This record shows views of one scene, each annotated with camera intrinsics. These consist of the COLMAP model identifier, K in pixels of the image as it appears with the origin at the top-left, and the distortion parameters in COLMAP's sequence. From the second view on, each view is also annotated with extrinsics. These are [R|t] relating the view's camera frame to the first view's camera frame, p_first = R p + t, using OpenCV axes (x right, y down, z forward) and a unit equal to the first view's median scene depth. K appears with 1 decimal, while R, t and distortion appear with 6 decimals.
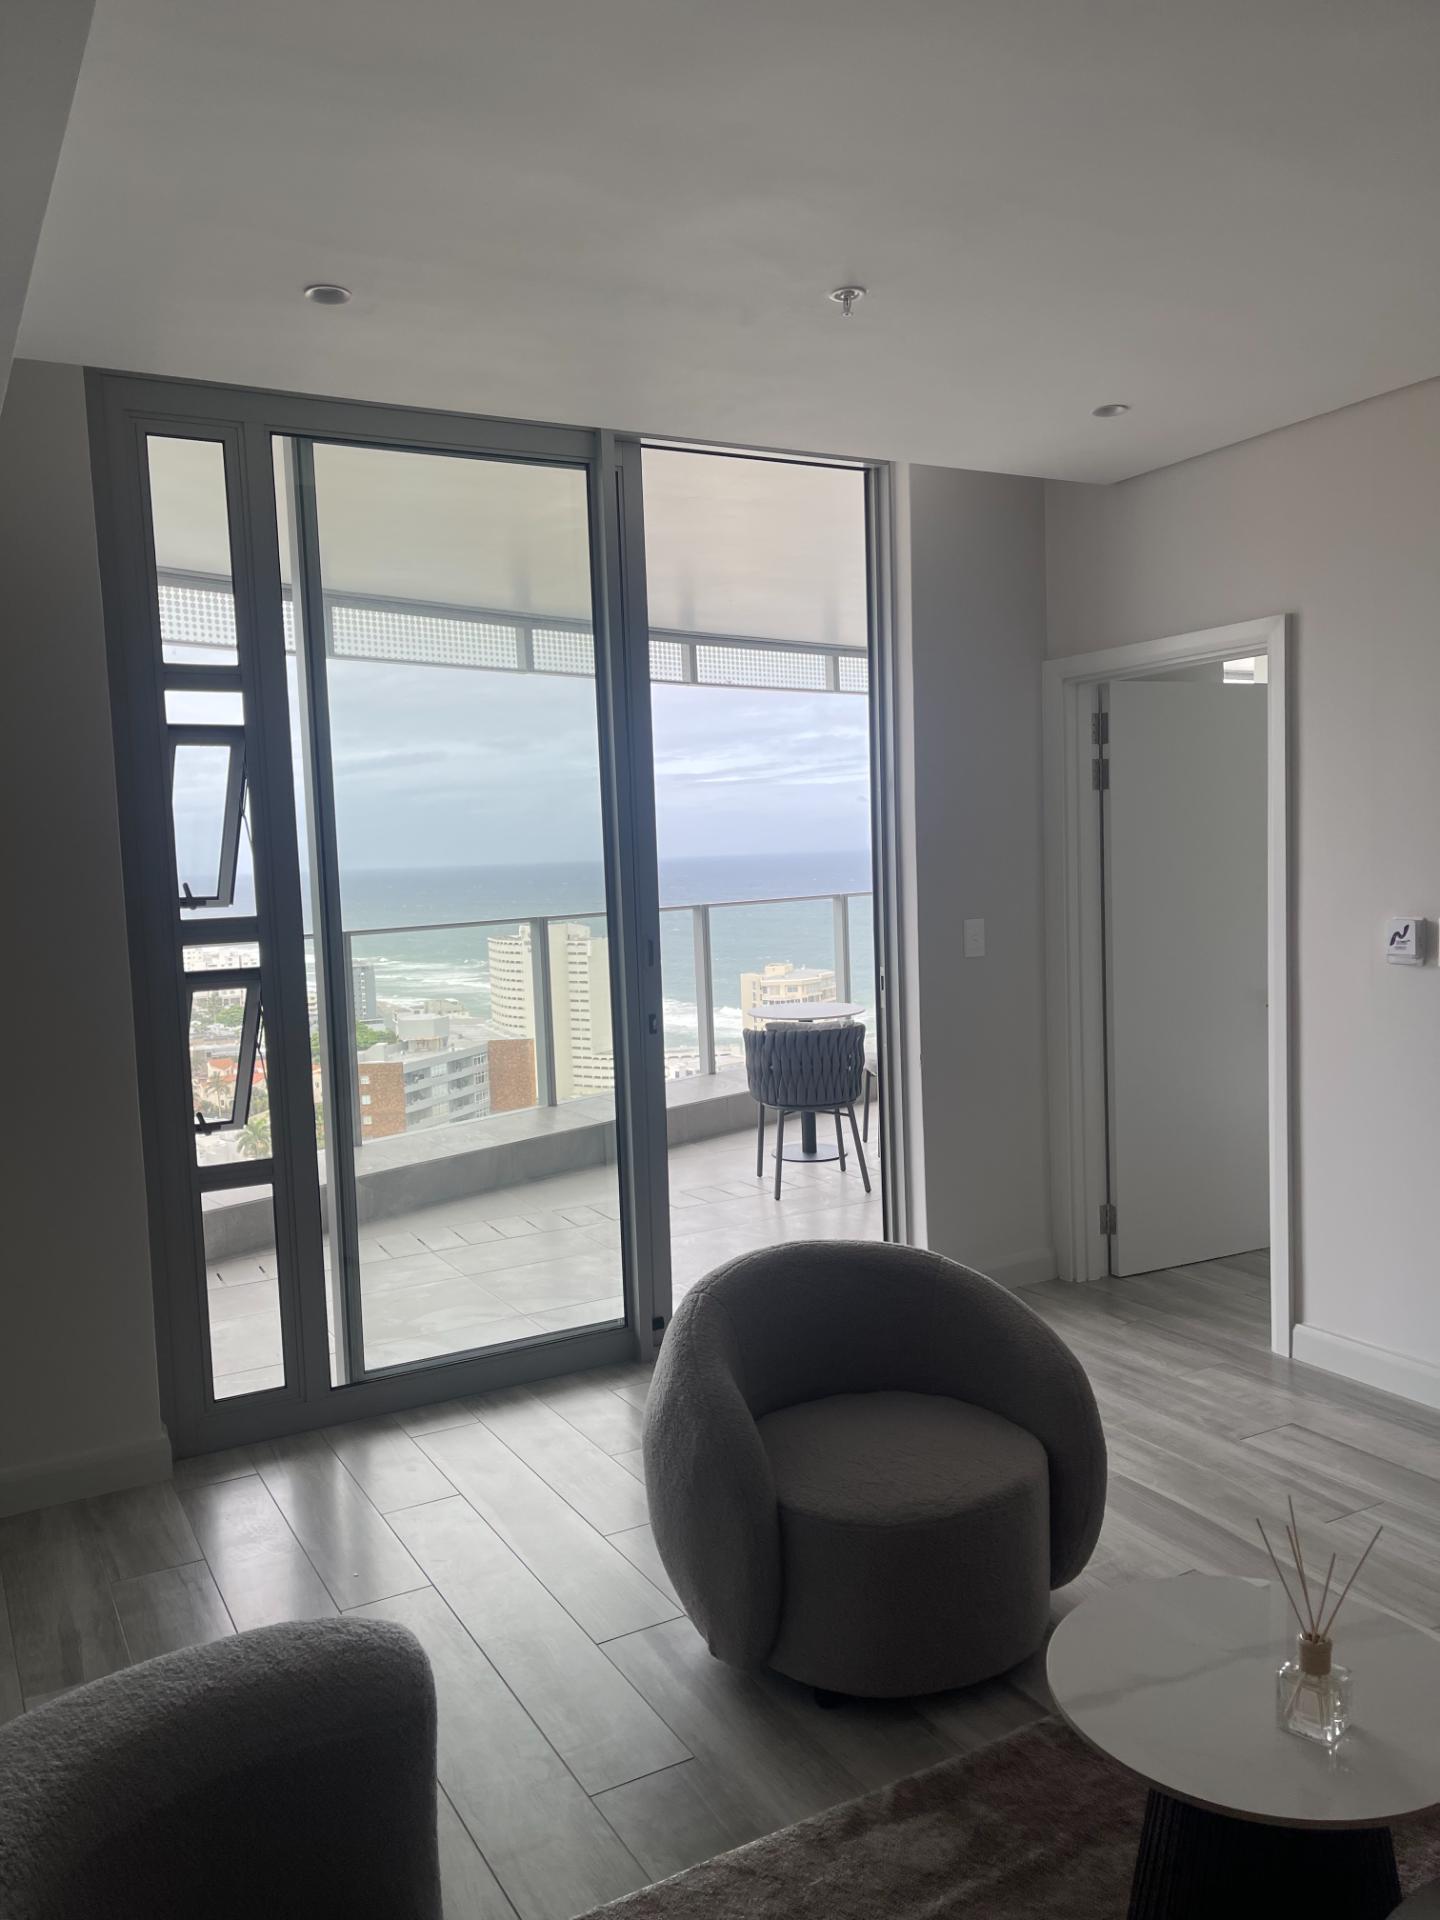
lens RADIAL K [[1465.4, 0, 738.5], [0, 1465.4, 980.1], [0, 0, 1]] dist [0.057497, -0.002483]
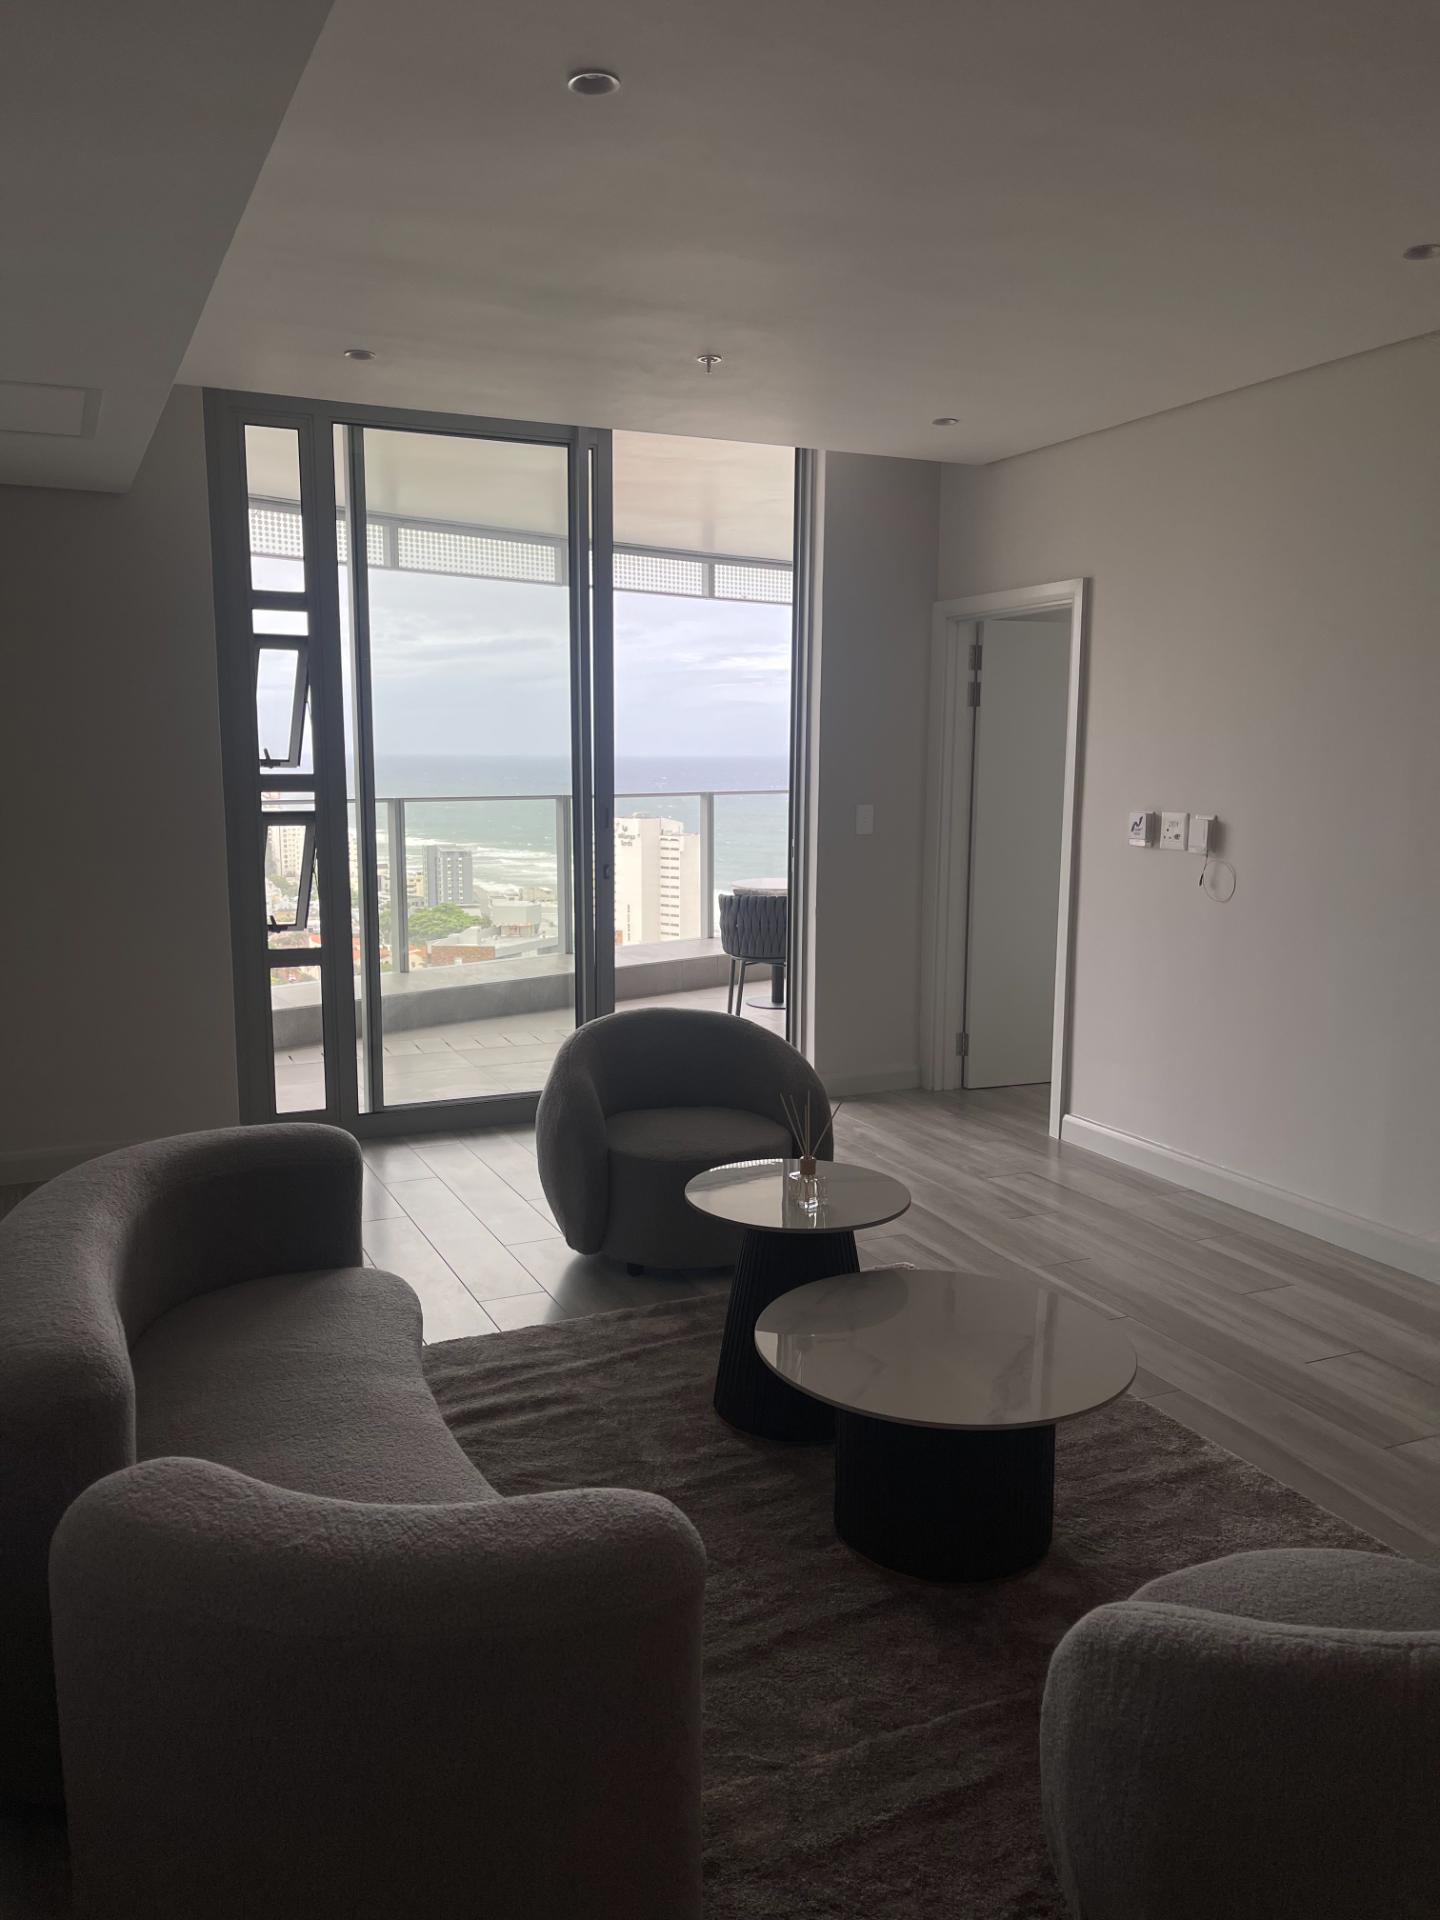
lens RADIAL K [[1477.5, 0, 727.1], [0, 1477.5, 982.5], [0, 0, 1]] dist [0.104591, -0.156098]
pose [[0.996105, 0.052124, -0.071120, 0.160442], [-0.047177, 0.996462, 0.069551, 0.033481], [0.074494, -0.065925, 0.995040, -0.358762]]
